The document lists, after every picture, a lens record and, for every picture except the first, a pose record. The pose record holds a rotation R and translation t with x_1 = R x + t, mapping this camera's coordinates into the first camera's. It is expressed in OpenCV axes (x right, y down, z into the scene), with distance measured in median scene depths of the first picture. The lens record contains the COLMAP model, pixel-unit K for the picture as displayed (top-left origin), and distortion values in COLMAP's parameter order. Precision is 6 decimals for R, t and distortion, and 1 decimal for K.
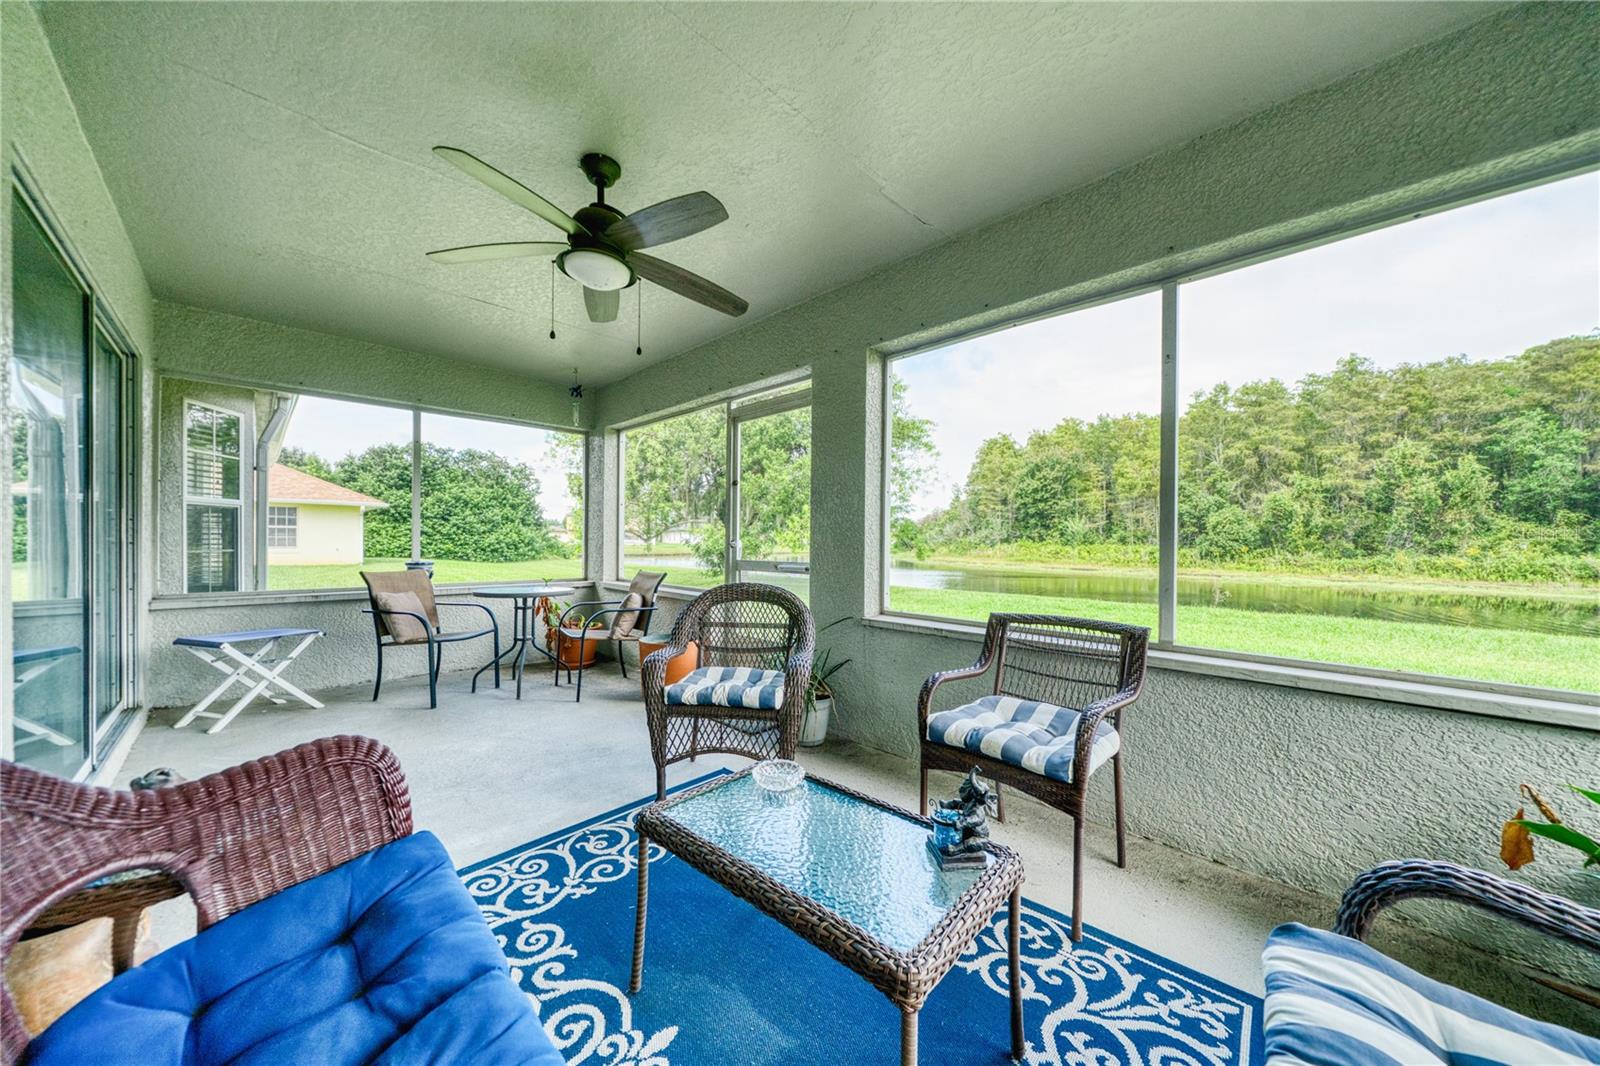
lens RADIAL K [[554.6, 0, 806.8], [0, 554.6, 544.2], [0, 0, 1]] dist [-0.004562, 0.000248]
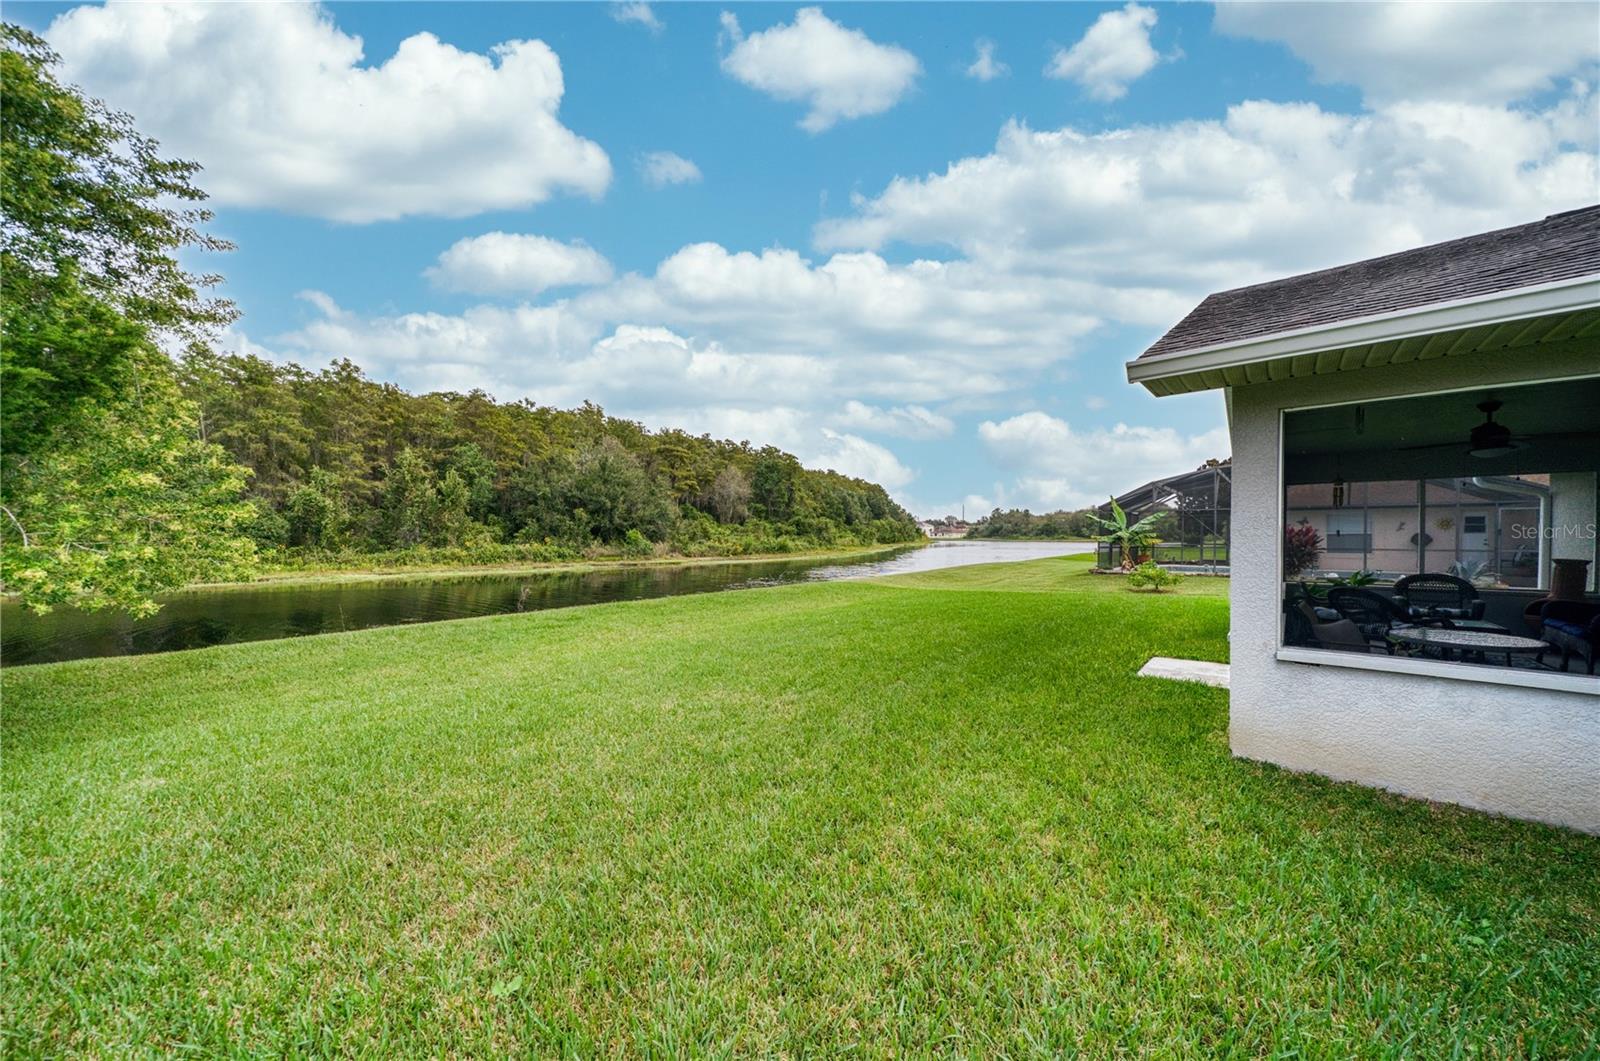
lens RADIAL K [[554.6, 0, 797.4], [0, 554.6, 540.1], [0, 0, 1]] dist [-0.004562, 0.000248]
pose [[-0.056962, -0.020364, 0.998169, -0.145023], [0.011784, 0.999709, 0.021068, -0.011875], [-0.998307, 0.012963, -0.056705, 0.232687]]
